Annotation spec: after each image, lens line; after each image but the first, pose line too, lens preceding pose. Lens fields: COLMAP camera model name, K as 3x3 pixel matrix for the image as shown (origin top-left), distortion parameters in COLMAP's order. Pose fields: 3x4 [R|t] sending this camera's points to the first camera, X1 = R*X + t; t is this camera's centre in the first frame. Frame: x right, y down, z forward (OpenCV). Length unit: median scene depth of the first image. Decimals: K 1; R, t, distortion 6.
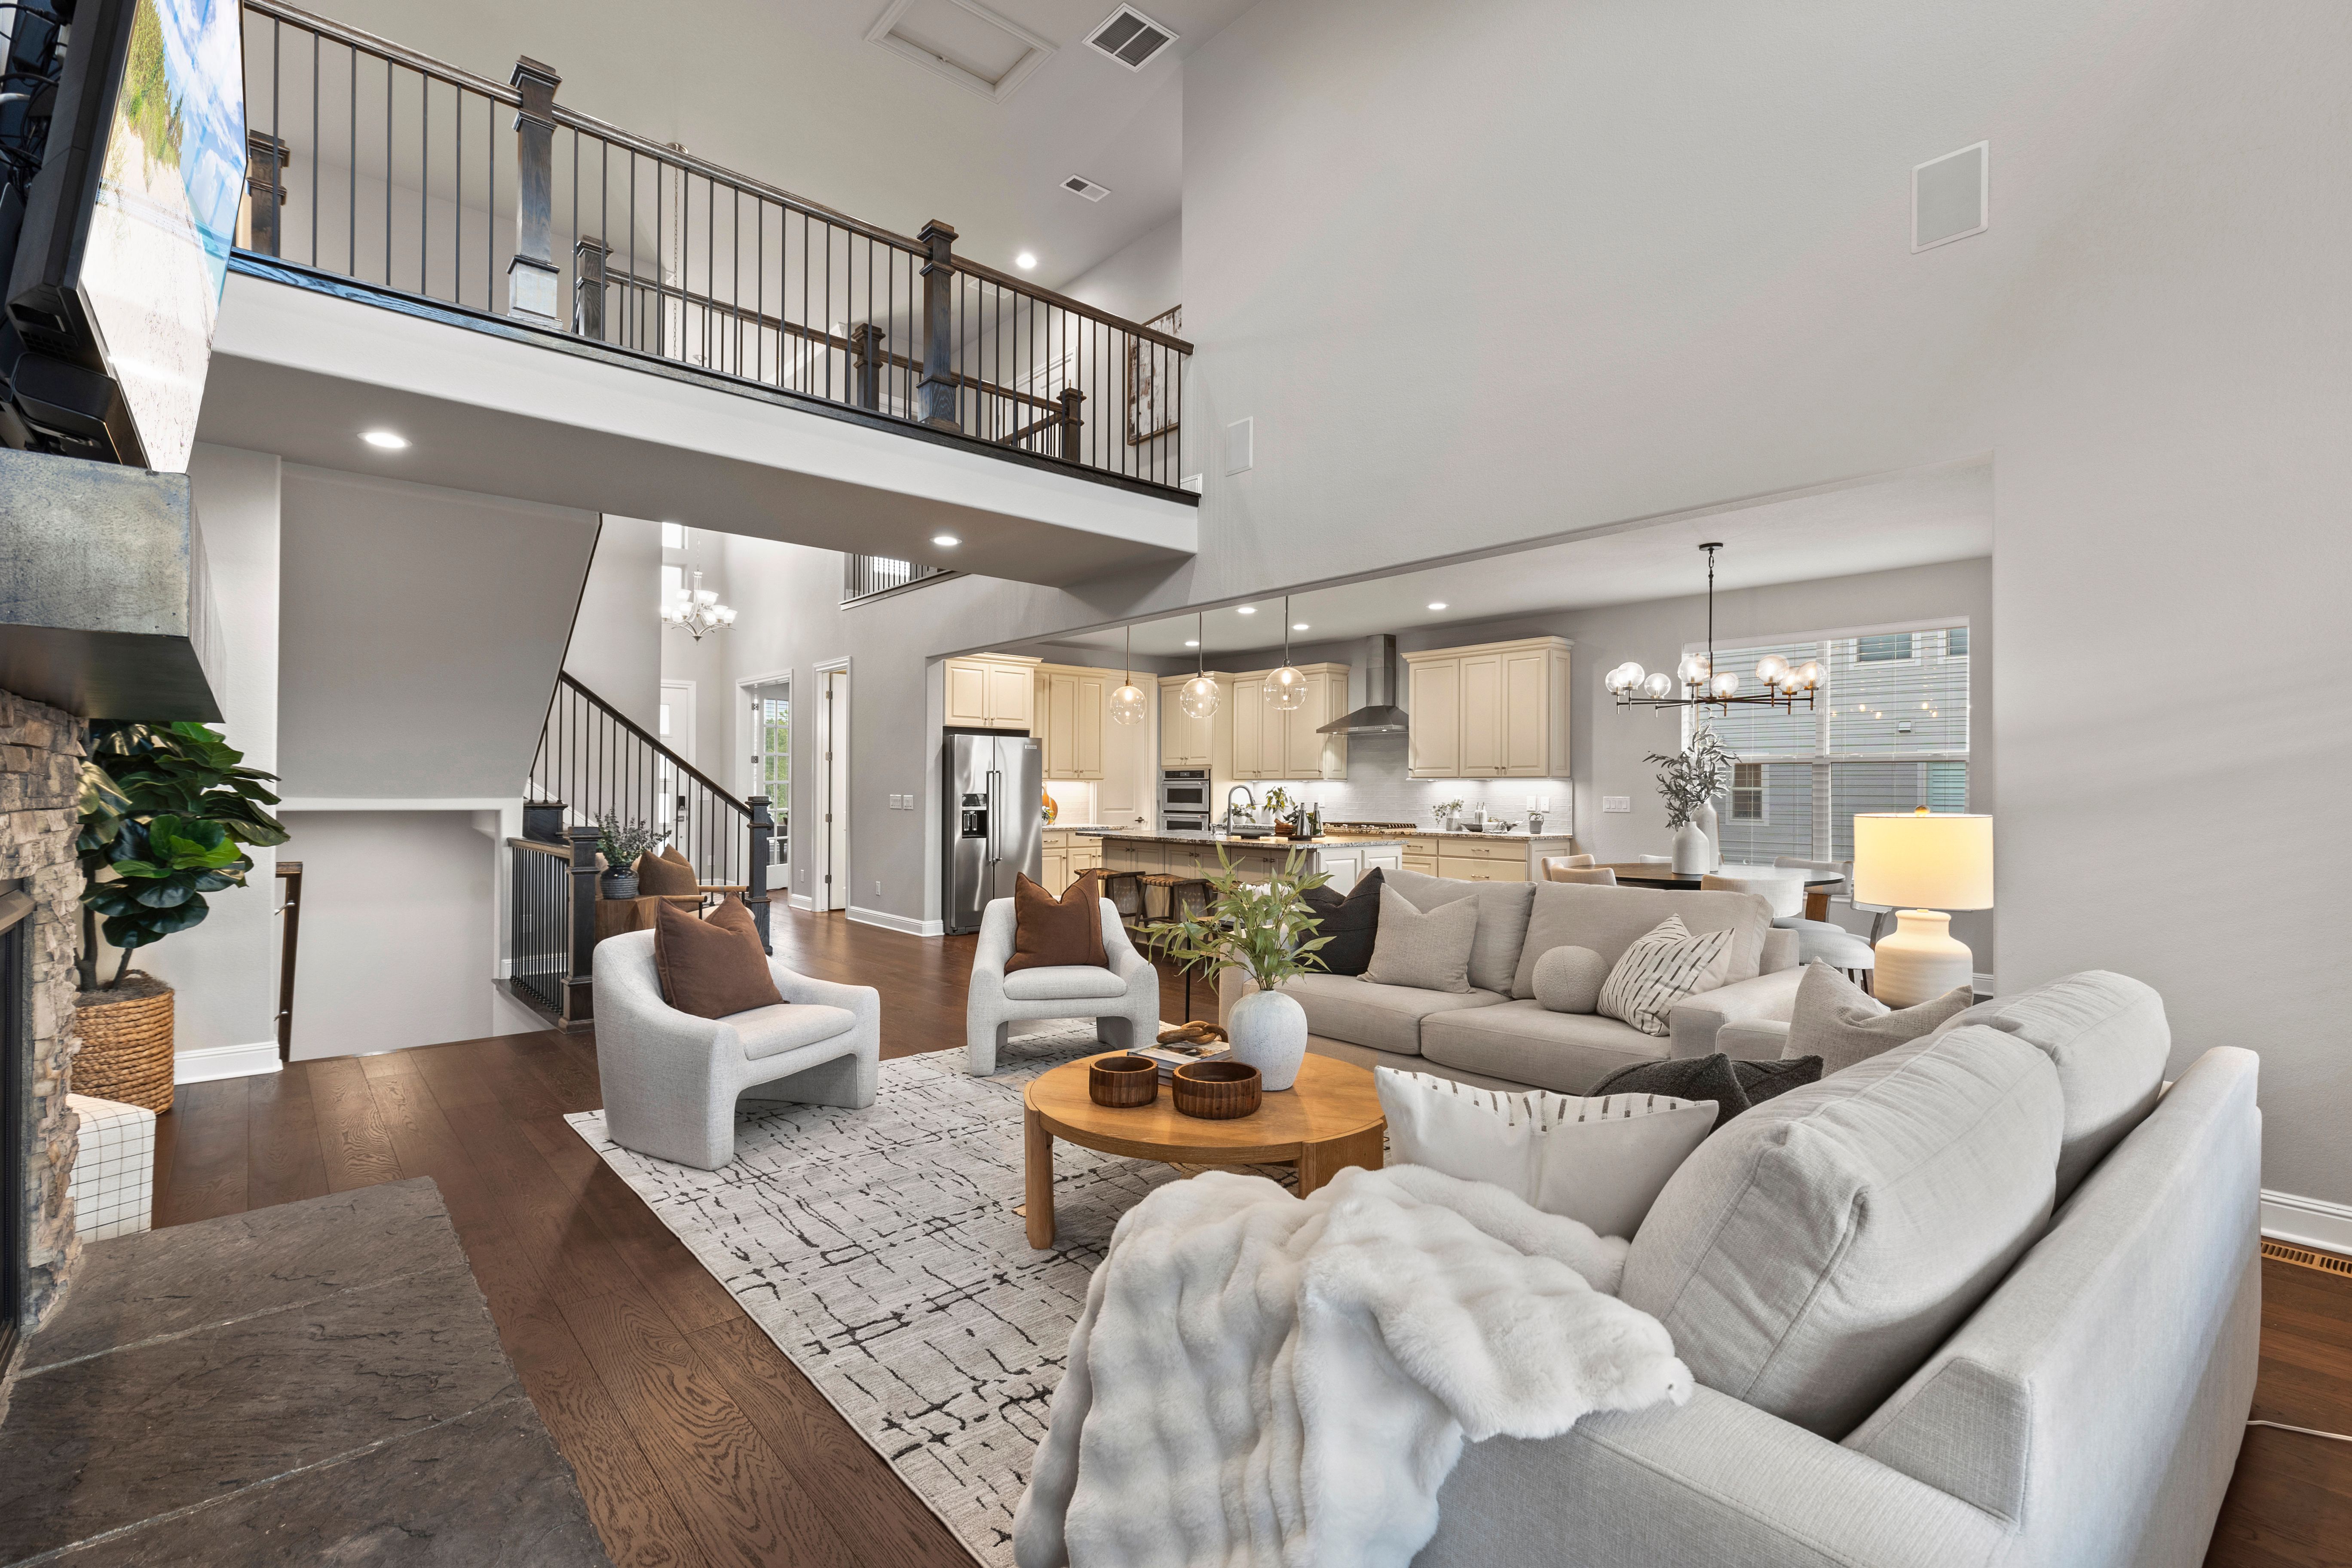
lens RADIAL K [[1054.1, 0, 1176.0], [0, 1054.1, 784.0], [0, 0, 1]] dist [0.008302, -0.003078]
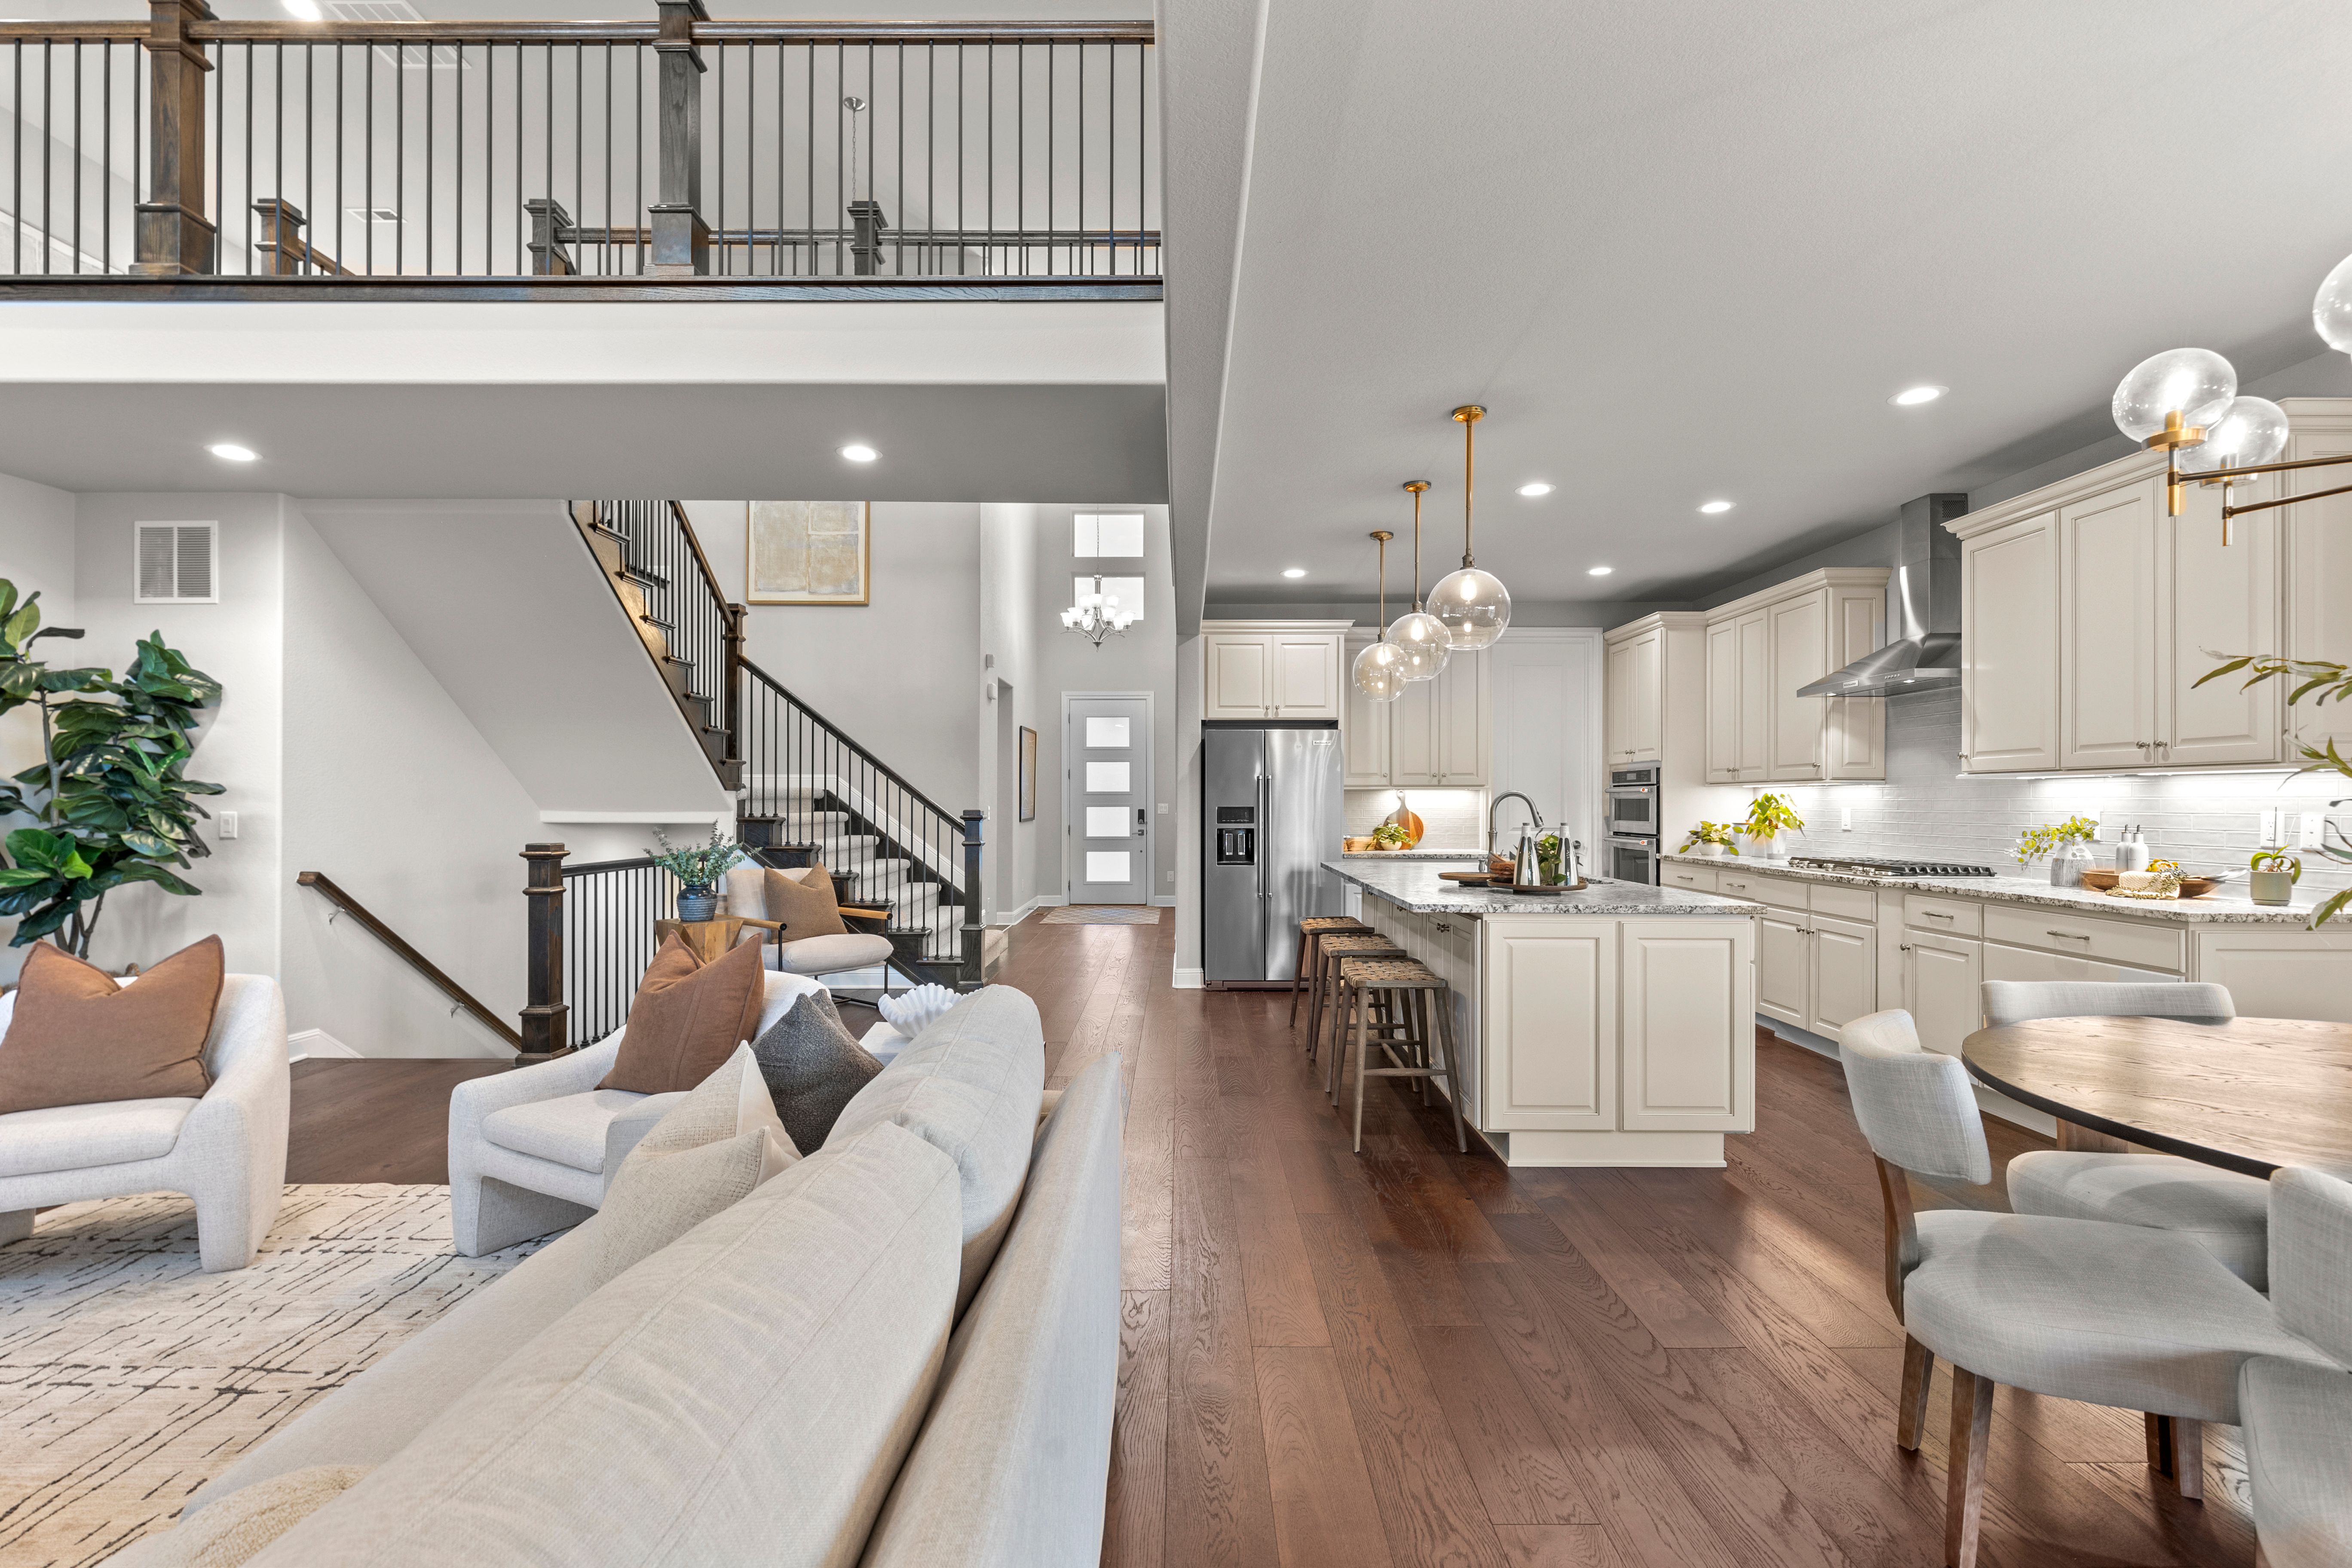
lens RADIAL K [[1054.1, 0, 1176.0], [0, 1054.1, 784.0], [0, 0, 1]] dist [0.008302, -0.003078]
pose [[0.753317, -0.016399, -0.657453, 0.280641], [0.007301, 0.999836, -0.016574, 0.005052], [0.657617, 0.007686, 0.753313, 0.407807]]
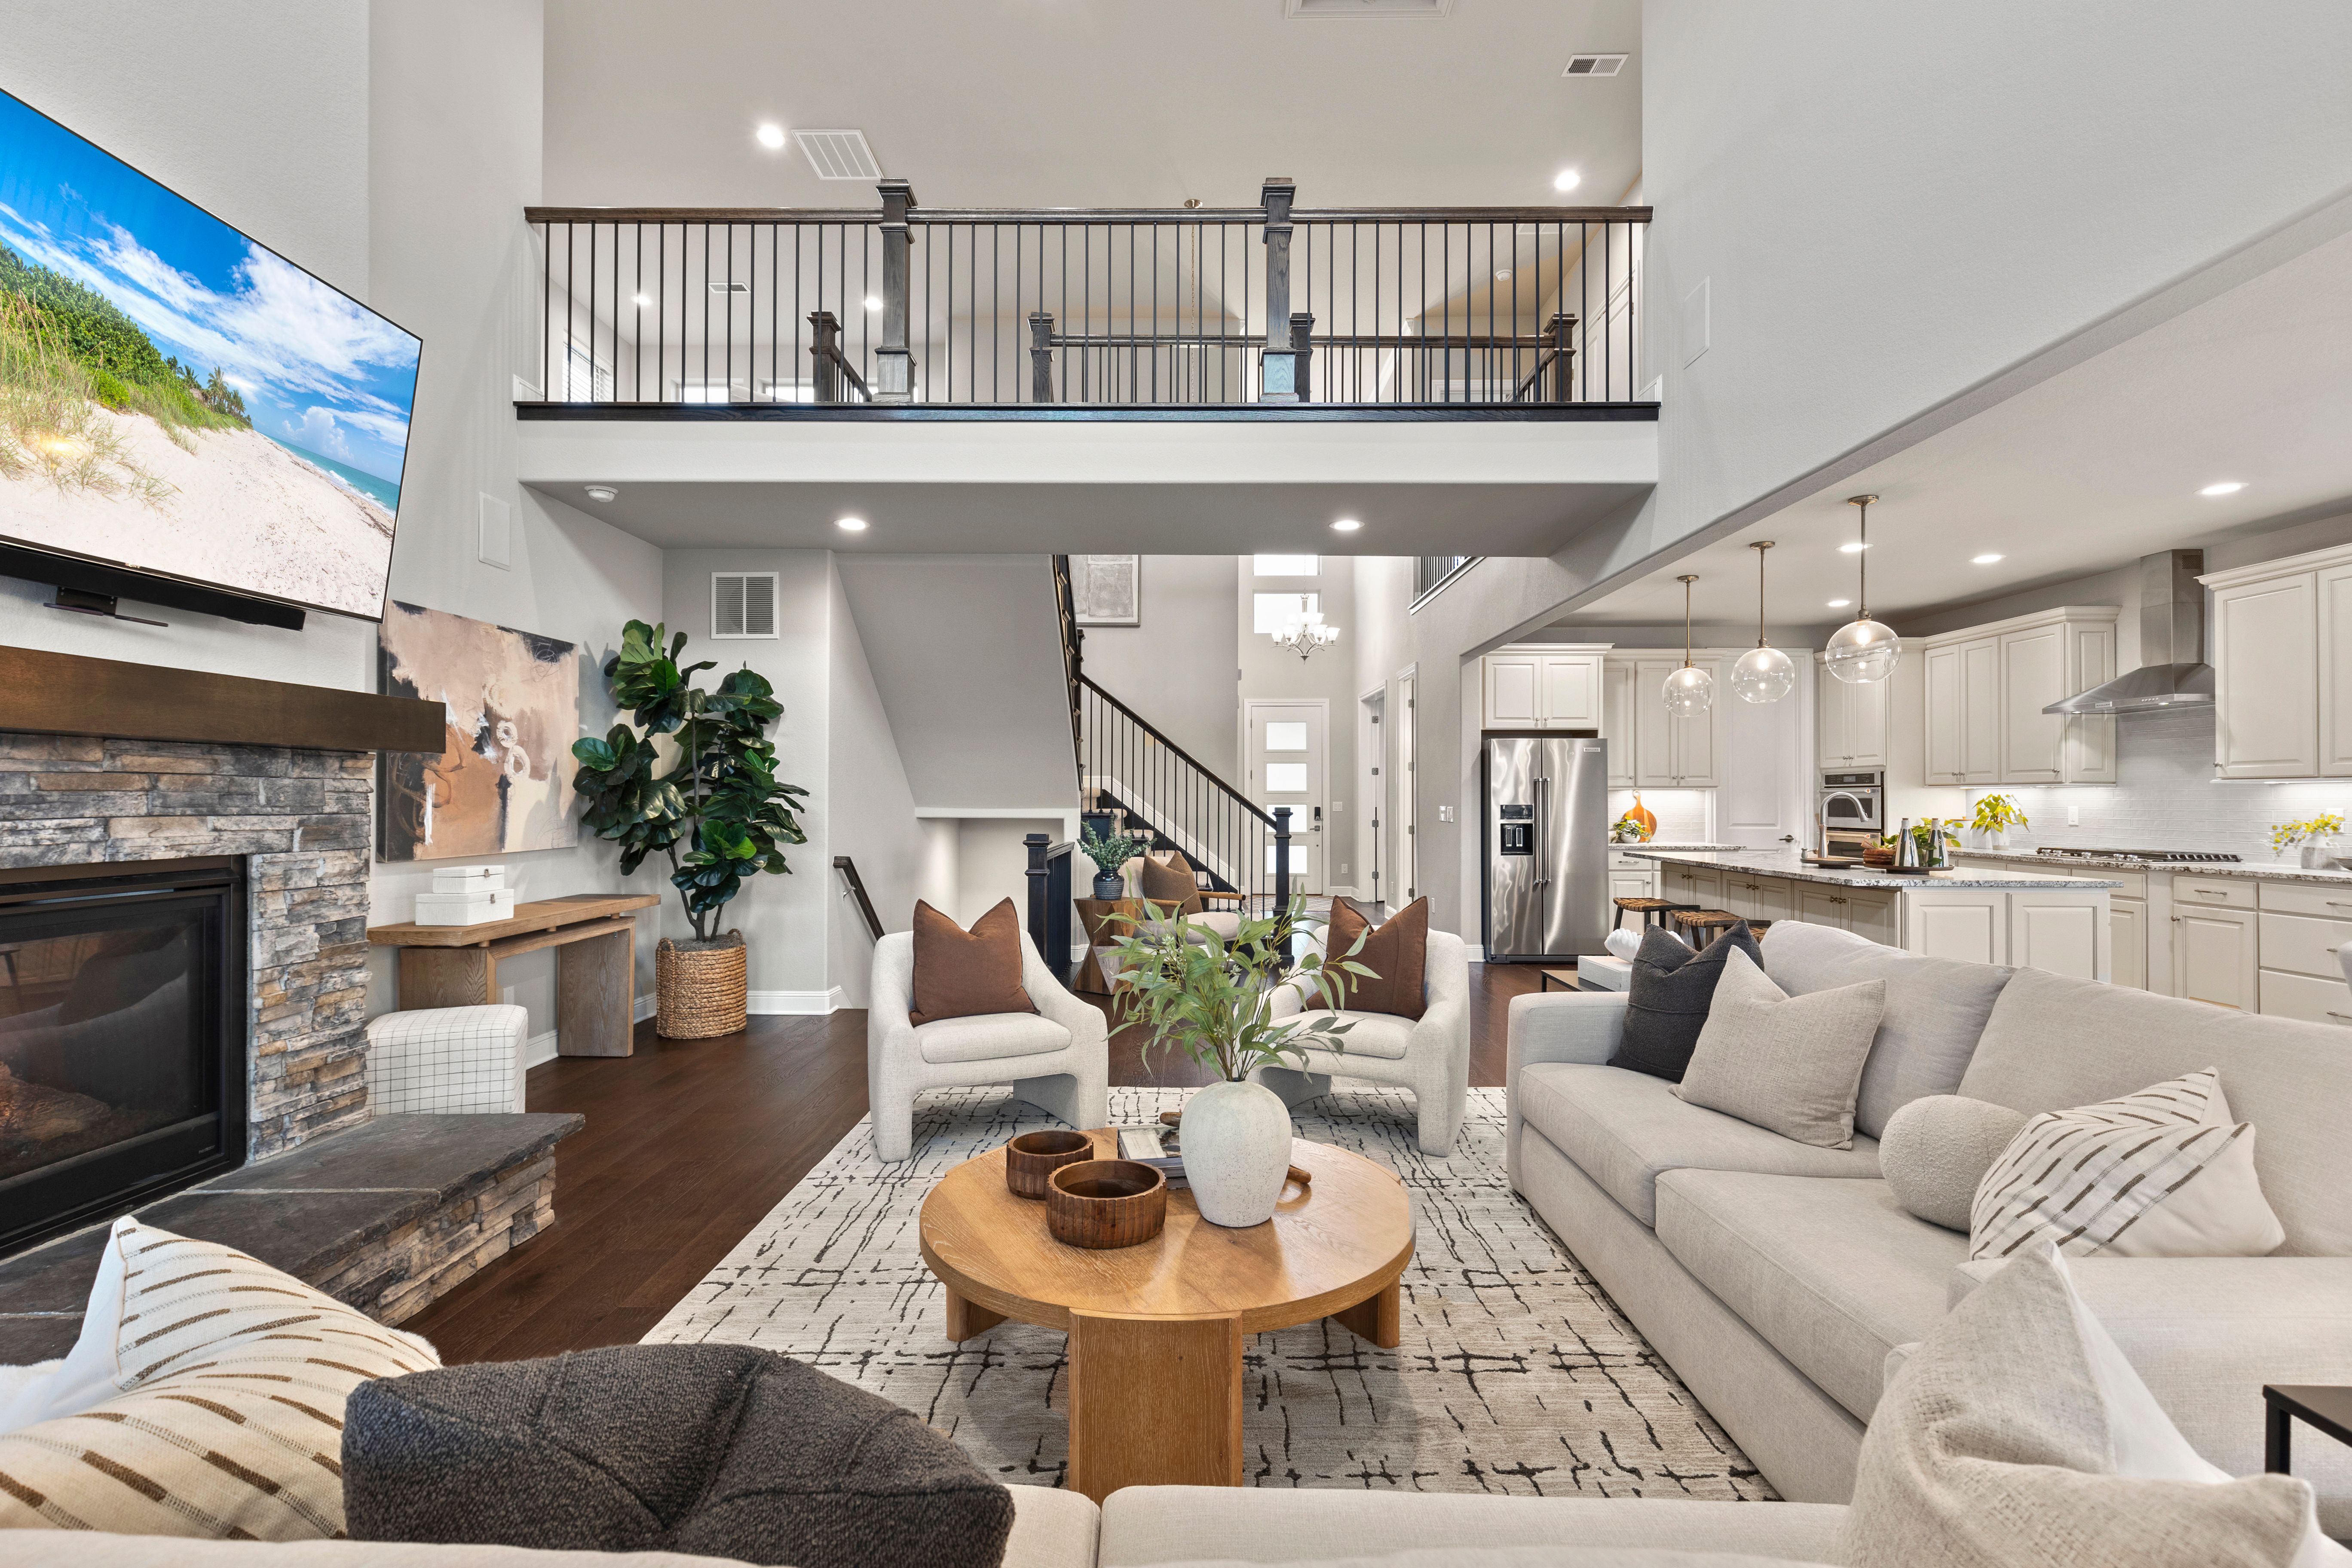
lens RADIAL K [[1054.1, 0, 1176.0], [0, 1054.1, 784.0], [0, 0, 1]] dist [0.008302, -0.003078]
pose [[0.751488, -0.014157, -0.659595, 0.180302], [0.005928, 0.999874, -0.014707, 0.002880], [0.659720, 0.007142, 0.751477, 0.151675]]
